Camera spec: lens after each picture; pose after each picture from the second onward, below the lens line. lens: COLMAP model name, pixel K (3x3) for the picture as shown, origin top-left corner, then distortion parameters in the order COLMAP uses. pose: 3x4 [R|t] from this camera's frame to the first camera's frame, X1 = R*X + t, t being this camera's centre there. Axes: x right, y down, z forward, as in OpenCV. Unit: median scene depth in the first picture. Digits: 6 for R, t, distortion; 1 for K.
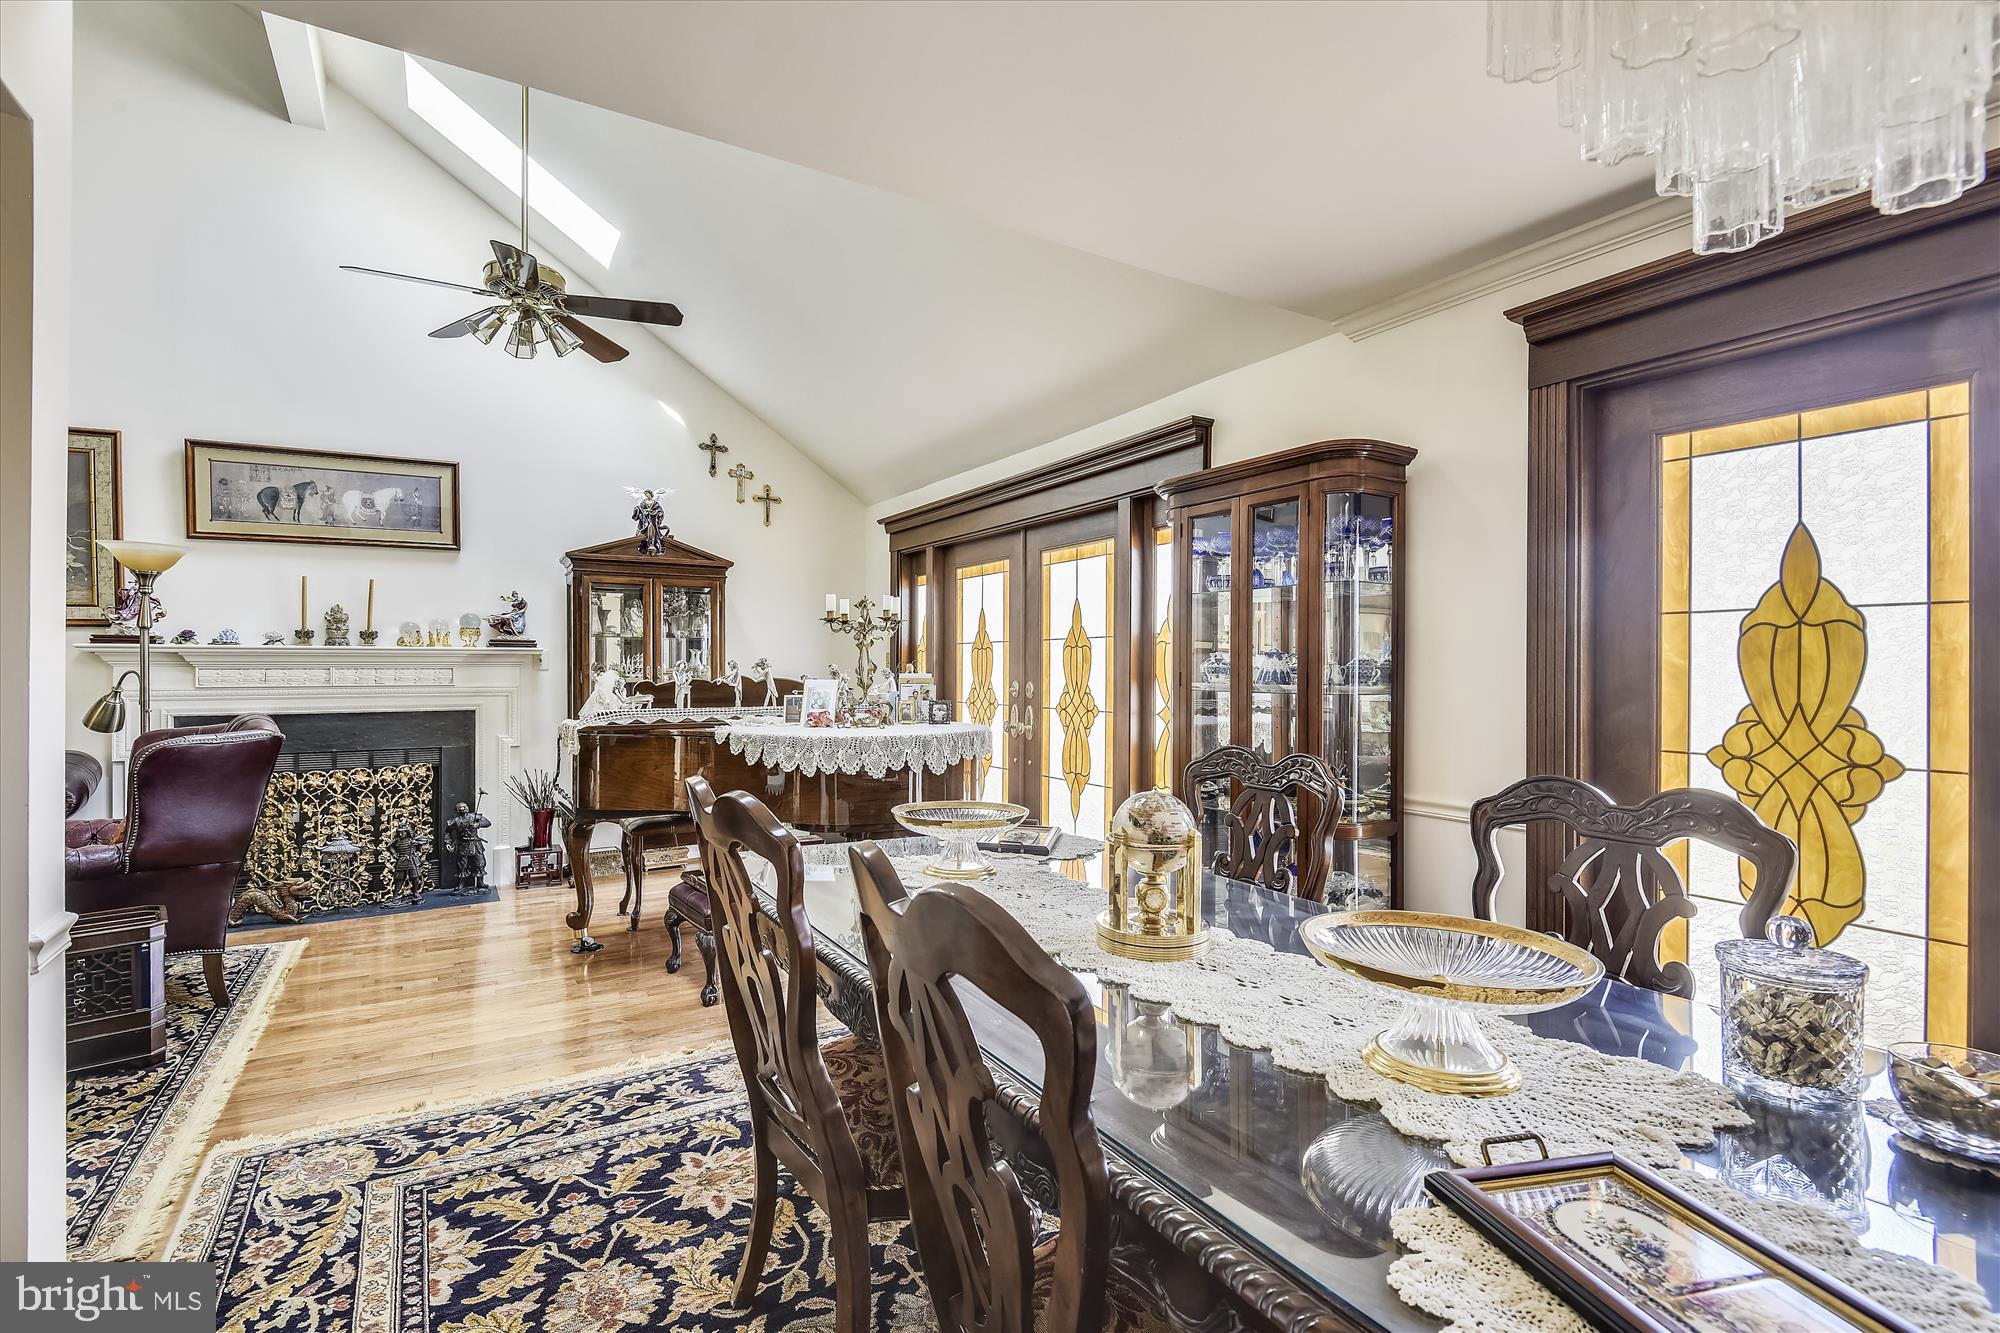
lens RADIAL K [[946.2, 0, 1007.5], [0, 946.2, 668.4], [0, 0, 1]] dist [0.009888, -0.004935]
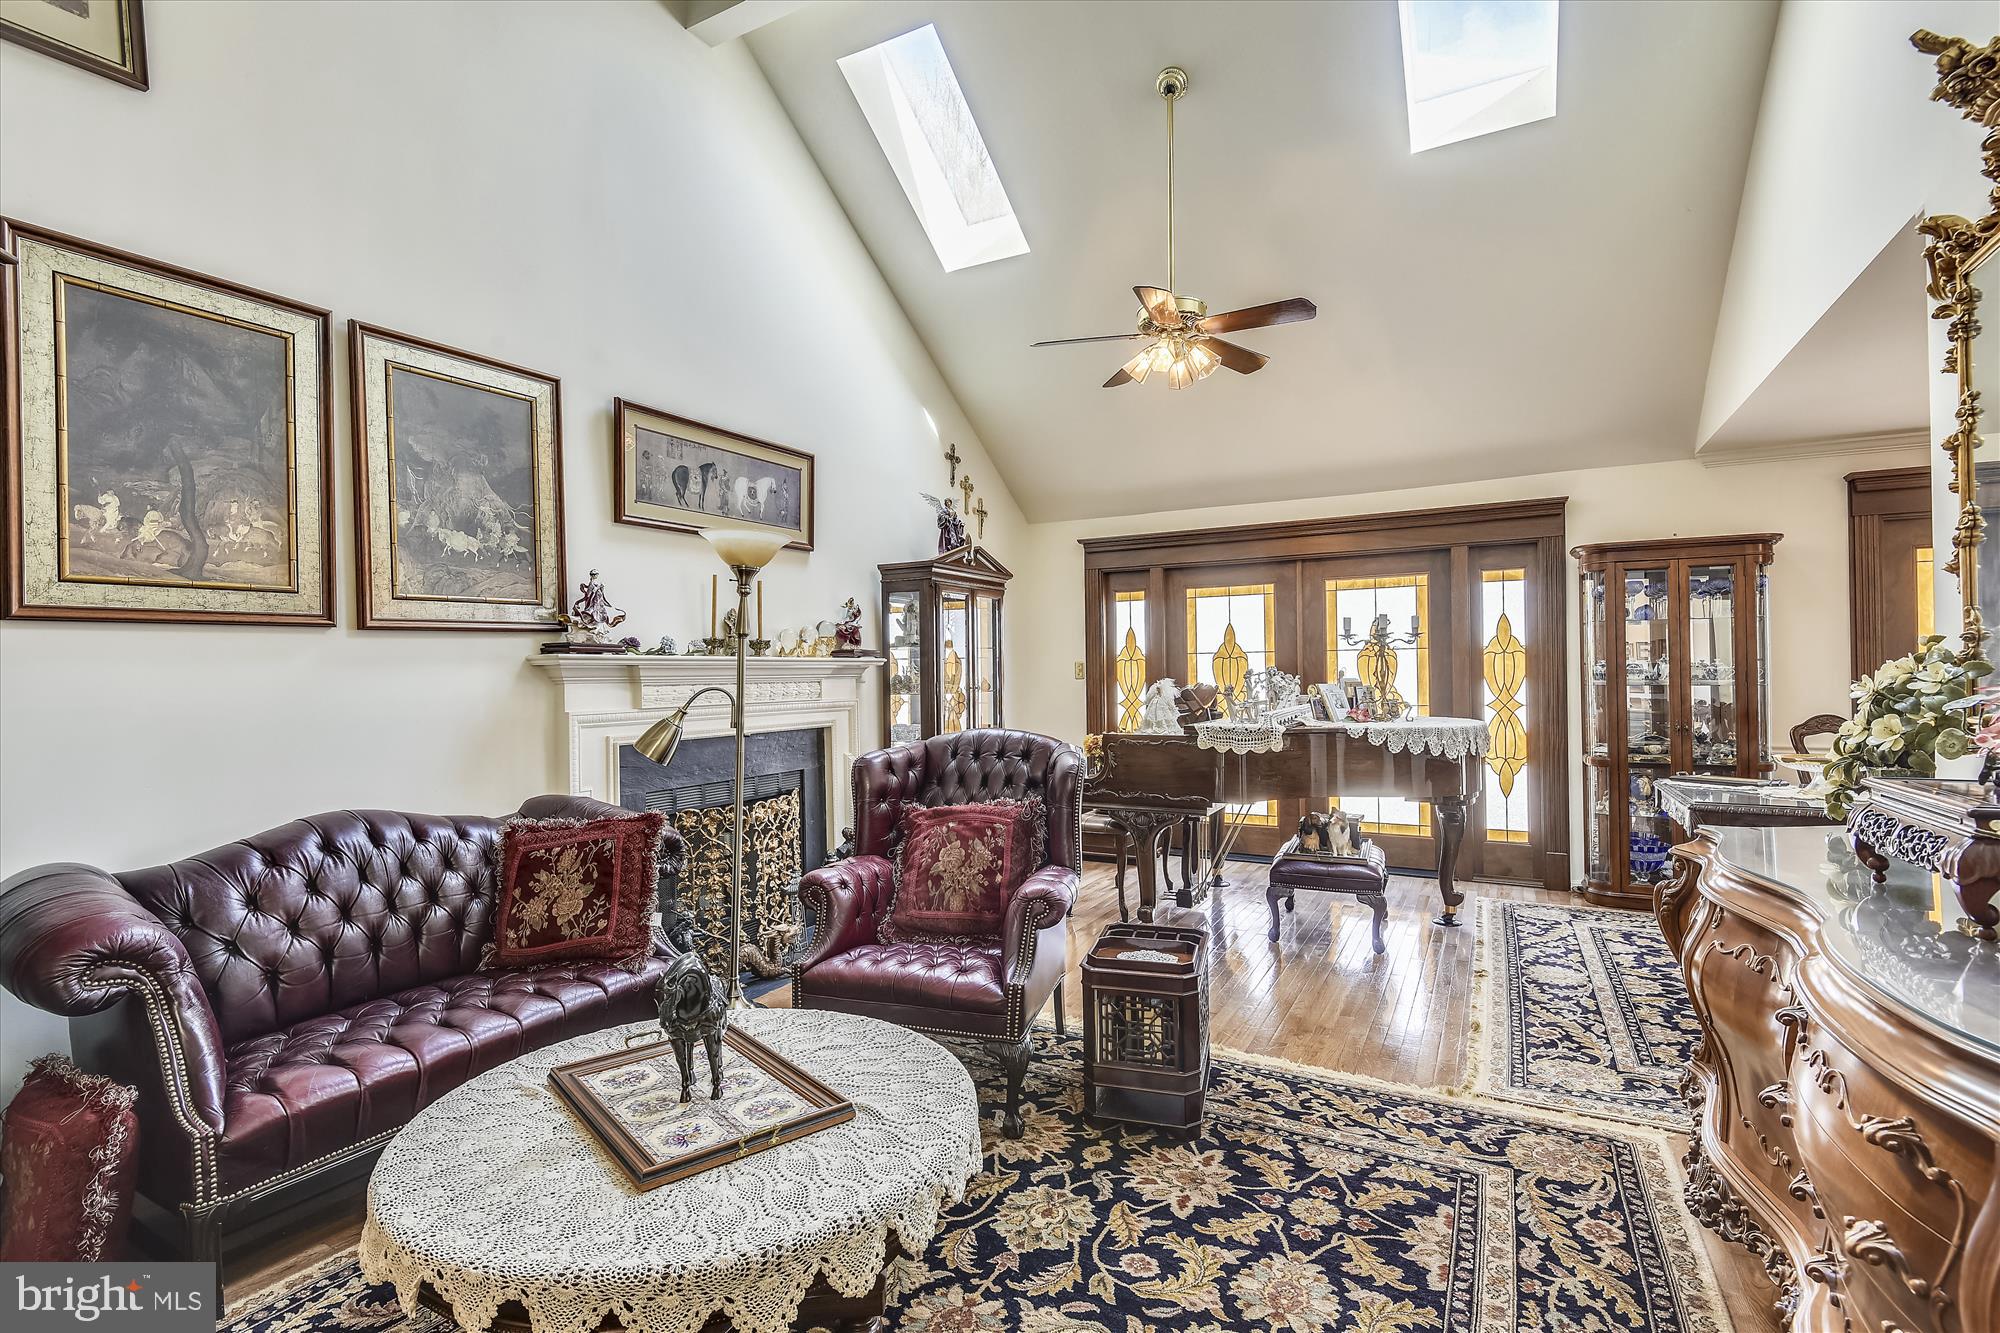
lens RADIAL K [[946.2, 0, 991.6], [0, 946.2, 665.2], [0, 0, 1]] dist [0.009888, -0.004935]
pose [[0.855254, -0.006011, 0.518174, -0.996872], [0.012780, 0.999873, -0.009495, -0.005281], [-0.518051, 0.014743, 0.855222, 0.156928]]
